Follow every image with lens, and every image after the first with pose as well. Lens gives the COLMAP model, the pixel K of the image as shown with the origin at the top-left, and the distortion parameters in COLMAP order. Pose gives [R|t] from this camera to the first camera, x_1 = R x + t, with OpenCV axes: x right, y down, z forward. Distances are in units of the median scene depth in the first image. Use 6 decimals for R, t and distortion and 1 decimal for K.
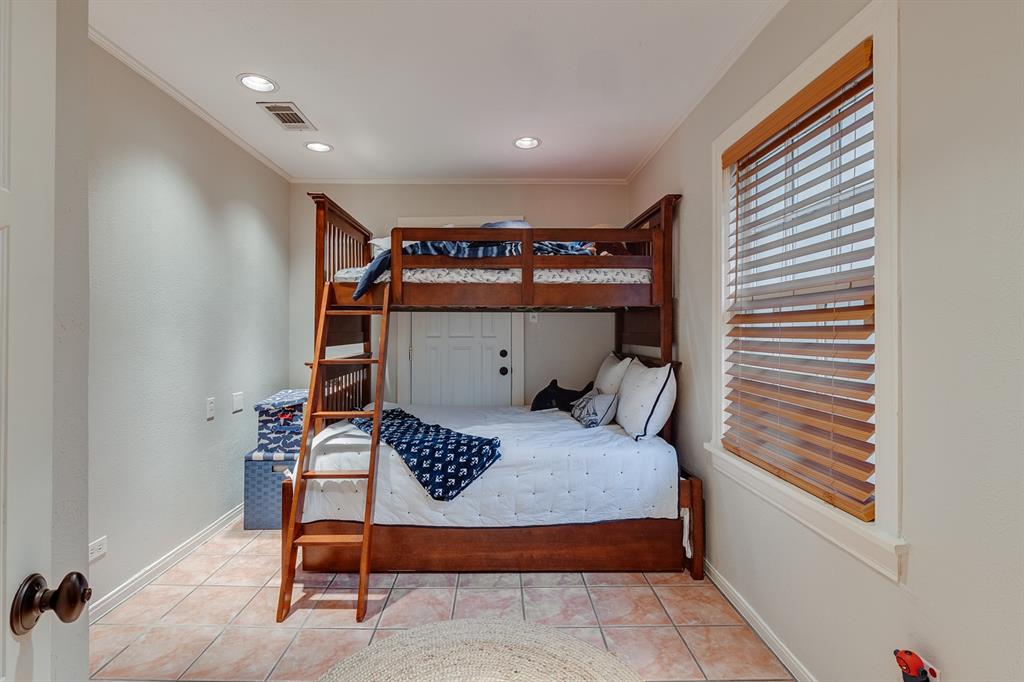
lens RADIAL K [[469.8, 0, 507.1], [0, 469.8, 337.5], [0, 0, 1]] dist [0.000333, 0.000048]
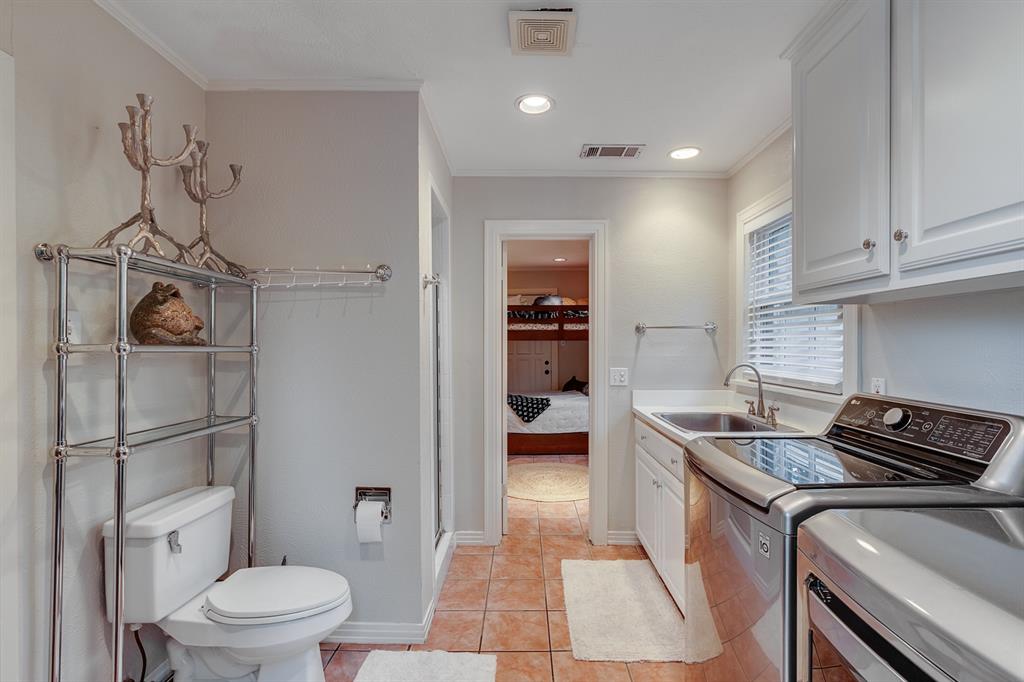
lens RADIAL K [[469.8, 0, 518.6], [0, 469.8, 344.4], [0, 0, 1]] dist [0.000333, 0.000048]
pose [[0.999589, -0.003754, -0.028414, -0.104158], [0.003473, 0.999945, -0.009933, -0.031146], [0.028449, 0.009830, 0.999547, -1.353498]]
